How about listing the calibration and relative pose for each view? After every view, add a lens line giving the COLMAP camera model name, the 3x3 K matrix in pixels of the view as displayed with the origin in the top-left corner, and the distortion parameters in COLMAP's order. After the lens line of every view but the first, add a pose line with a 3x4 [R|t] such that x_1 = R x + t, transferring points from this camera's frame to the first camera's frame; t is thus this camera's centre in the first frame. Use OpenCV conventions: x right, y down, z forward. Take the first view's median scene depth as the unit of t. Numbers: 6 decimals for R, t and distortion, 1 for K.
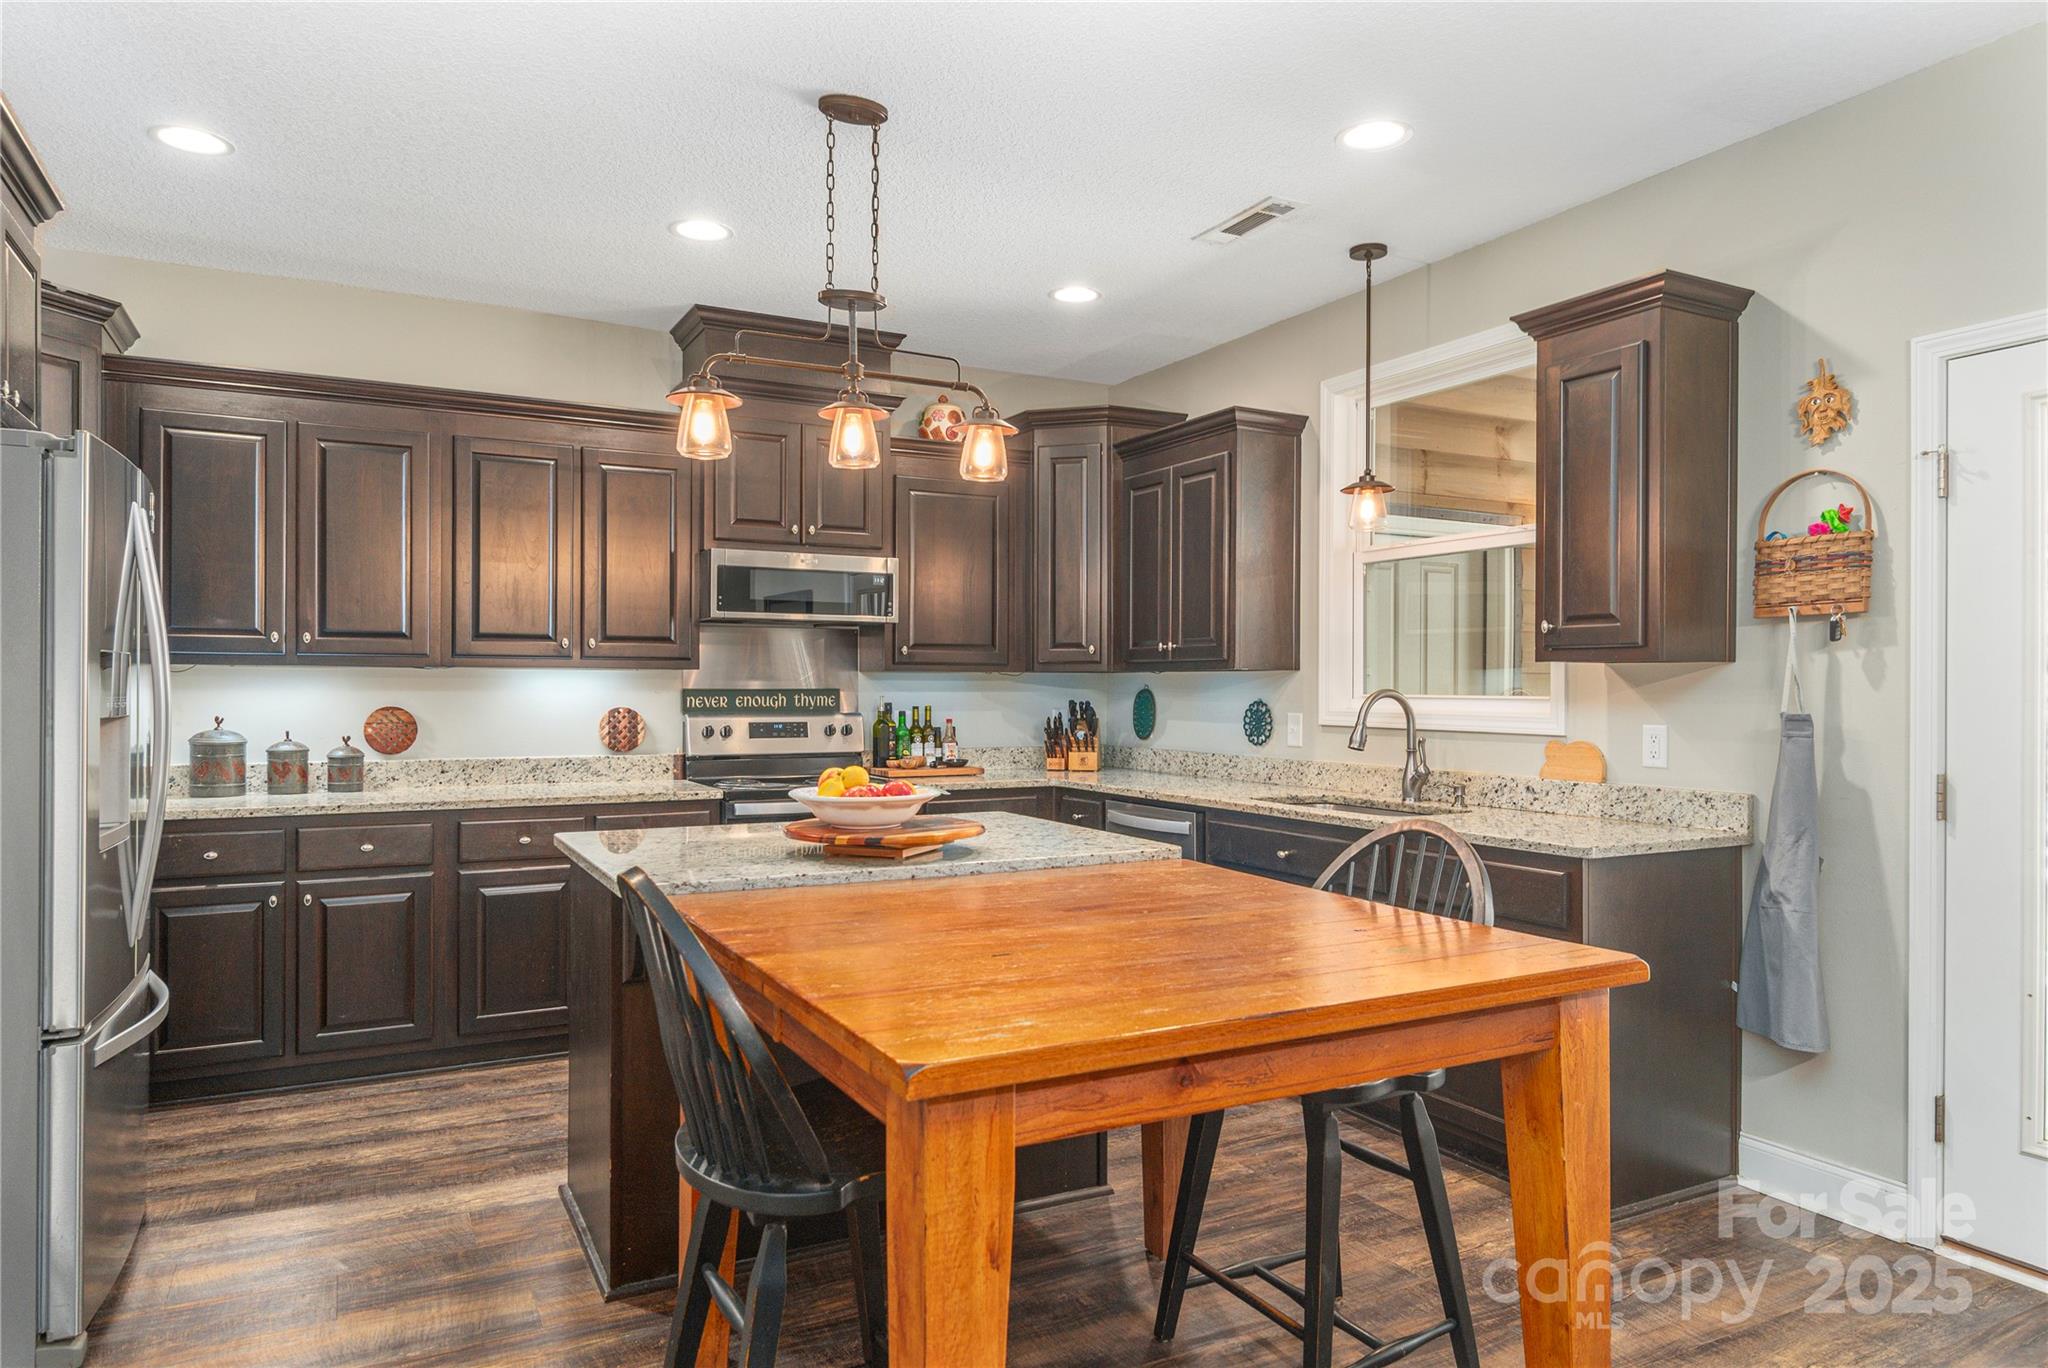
lens RADIAL K [[1277.6, 0, 1023.1], [0, 1277.6, 690.7], [0, 0, 1]] dist [0.006844, 0.000470]
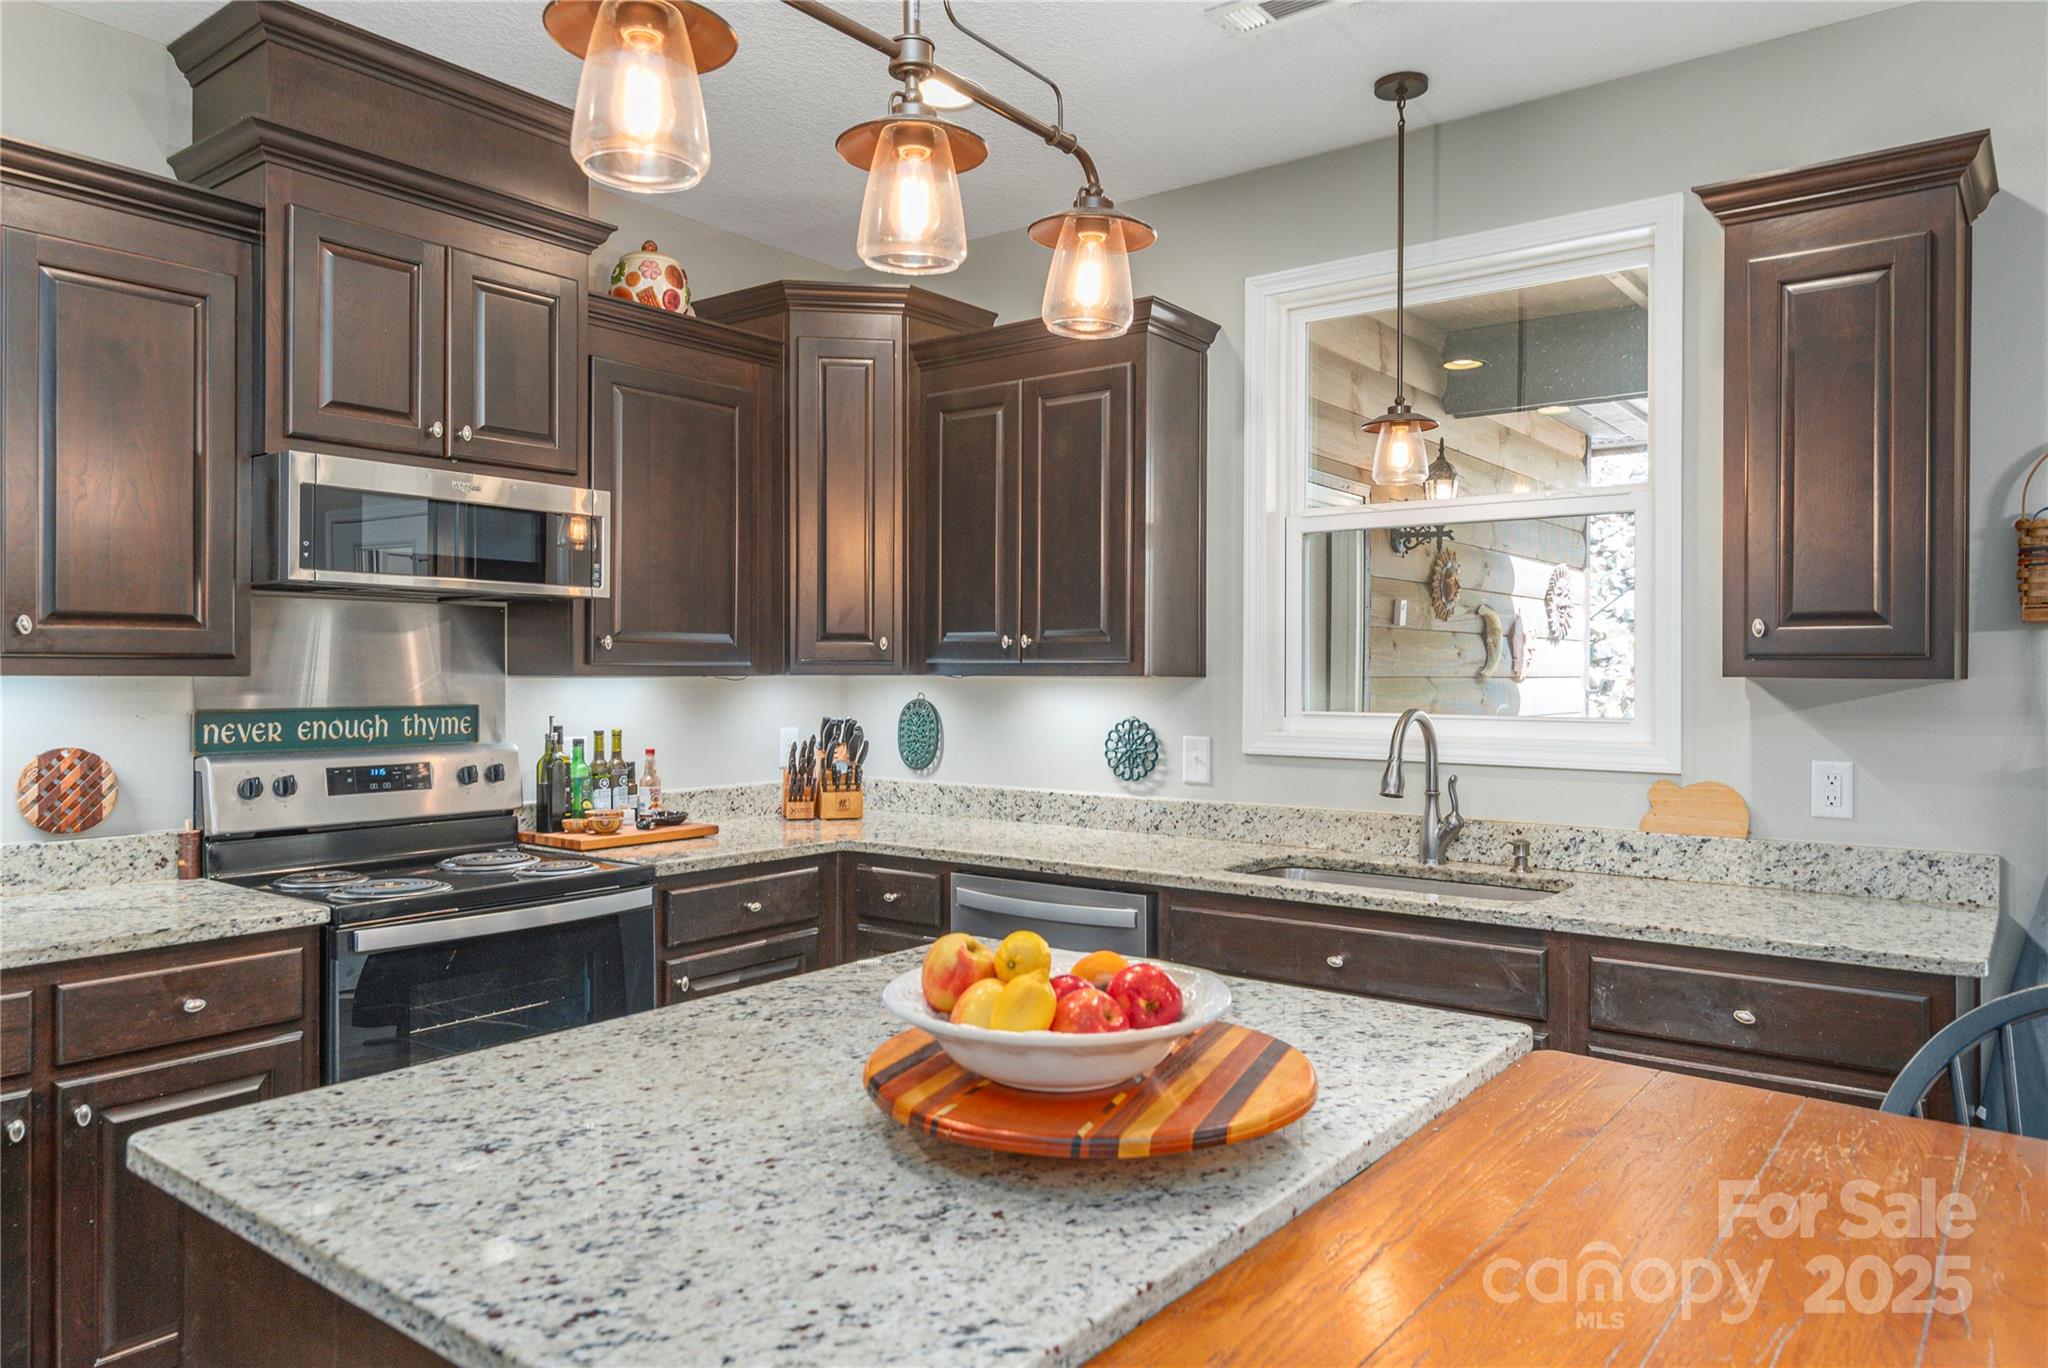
lens RADIAL K [[1354.7, 0, 1022.9], [0, 1354.7, 678.0], [0, 0, 1]] dist [0.002912, -0.001377]
pose [[0.910943, -0.001088, 0.412531, -0.204663], [0.000171, 0.999997, 0.002259, -0.018226], [-0.412533, -0.001987, 0.910941, 0.368952]]
